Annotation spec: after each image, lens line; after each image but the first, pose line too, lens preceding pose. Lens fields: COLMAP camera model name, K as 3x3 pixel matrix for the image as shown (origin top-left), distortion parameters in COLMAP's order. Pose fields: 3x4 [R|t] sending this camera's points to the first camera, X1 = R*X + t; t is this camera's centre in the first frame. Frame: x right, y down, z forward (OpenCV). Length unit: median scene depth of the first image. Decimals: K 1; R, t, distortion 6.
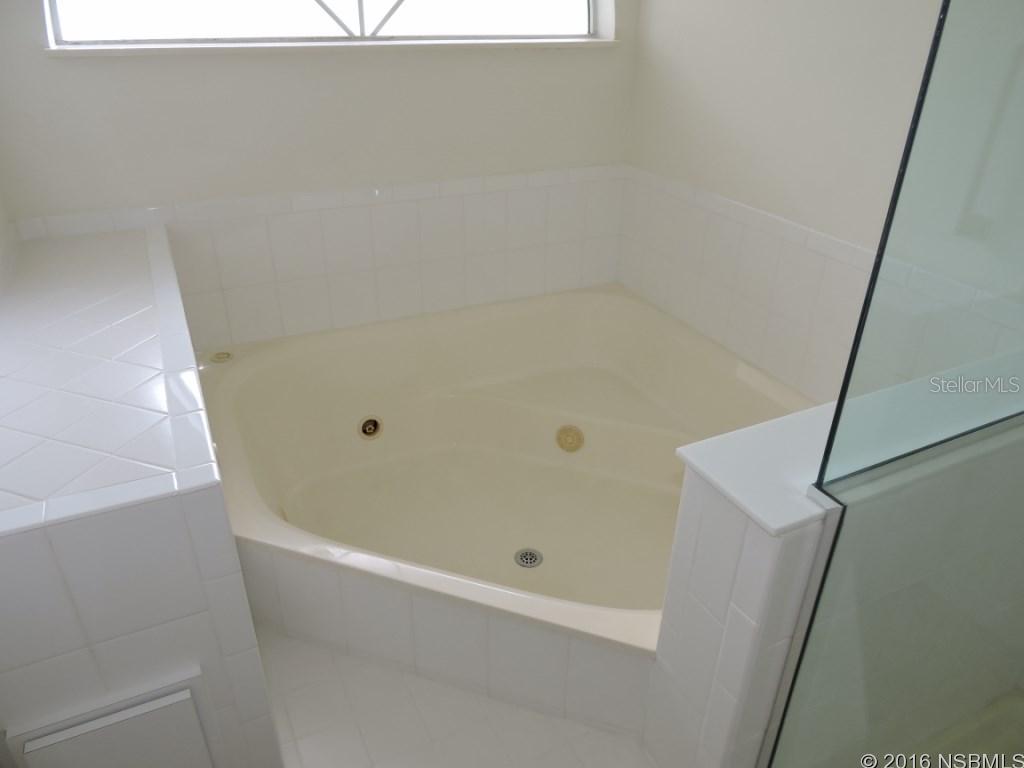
lens RADIAL K [[729.8, 0, 512.0], [0, 729.8, 384.0], [0, 0, 1]] dist [0.005221, -0.011896]
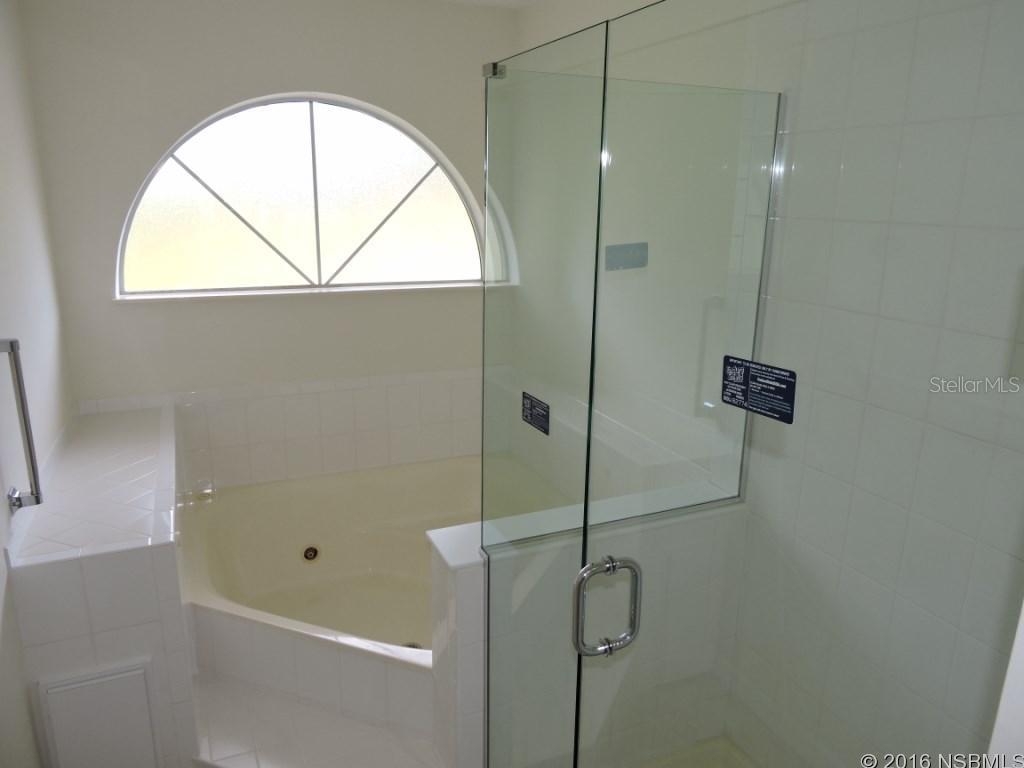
lens RADIAL K [[729.8, 0, 512.0], [0, 729.8, 384.0], [0, 0, 1]] dist [0.005221, -0.011896]
pose [[0.999525, 0.009107, -0.029442, 0.291801], [-0.015809, 0.971589, -0.236147, 0.093143], [0.026455, 0.236501, 0.971271, -0.501616]]
